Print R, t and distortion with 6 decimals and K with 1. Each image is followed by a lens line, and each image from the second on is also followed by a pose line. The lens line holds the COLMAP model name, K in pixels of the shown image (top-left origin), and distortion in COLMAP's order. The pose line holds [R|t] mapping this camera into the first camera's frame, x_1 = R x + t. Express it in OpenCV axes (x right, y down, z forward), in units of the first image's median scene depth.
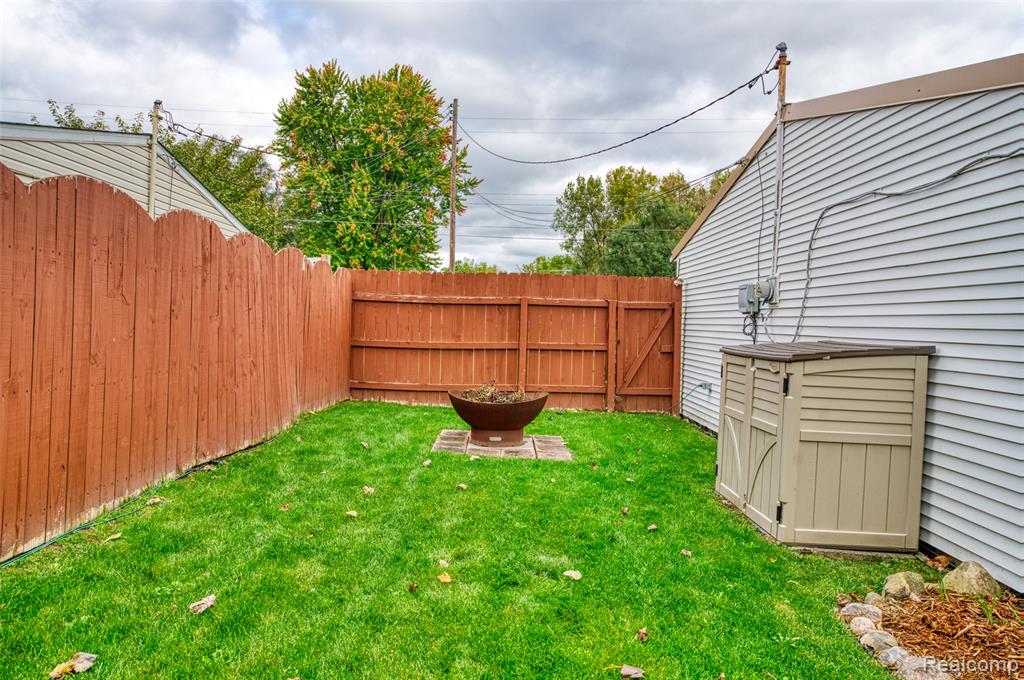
lens RADIAL K [[728.0, 0, 512.0], [0, 728.0, 340.0], [0, 0, 1]] dist [-0.011098, 0.045382]
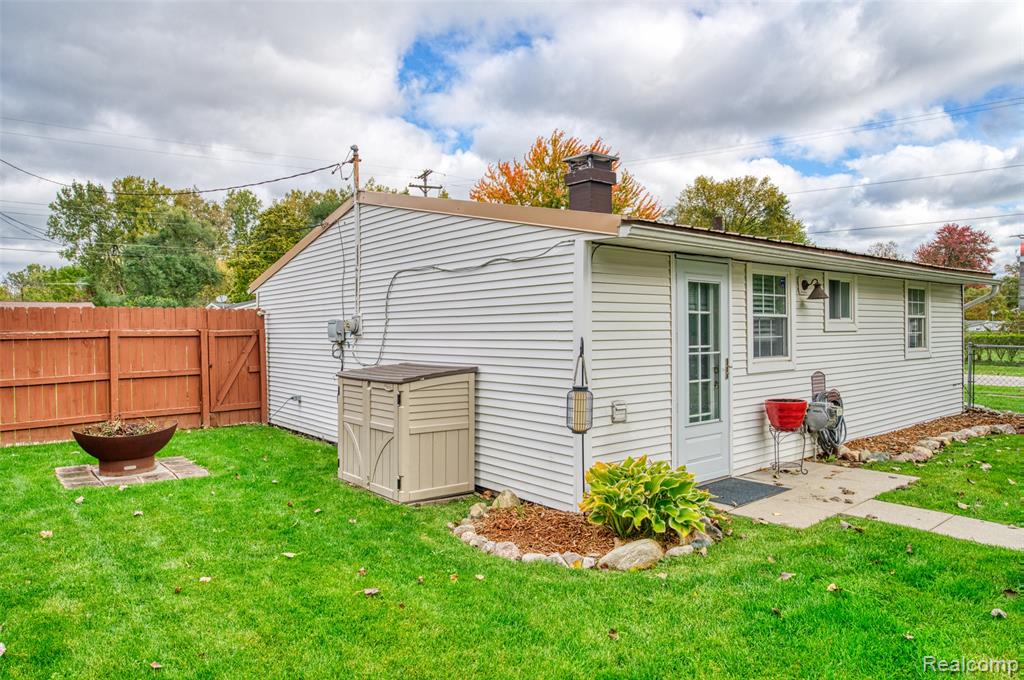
lens RADIAL K [[651.9, 0, 512.0], [0, 651.9, 340.0], [0, 0, 1]] dist [-0.029742, 0.036456]
pose [[0.778558, -0.044995, 0.625957, -0.122541], [0.047978, 0.998775, 0.012119, -0.028392], [-0.625736, 0.020596, 0.779763, -0.089533]]
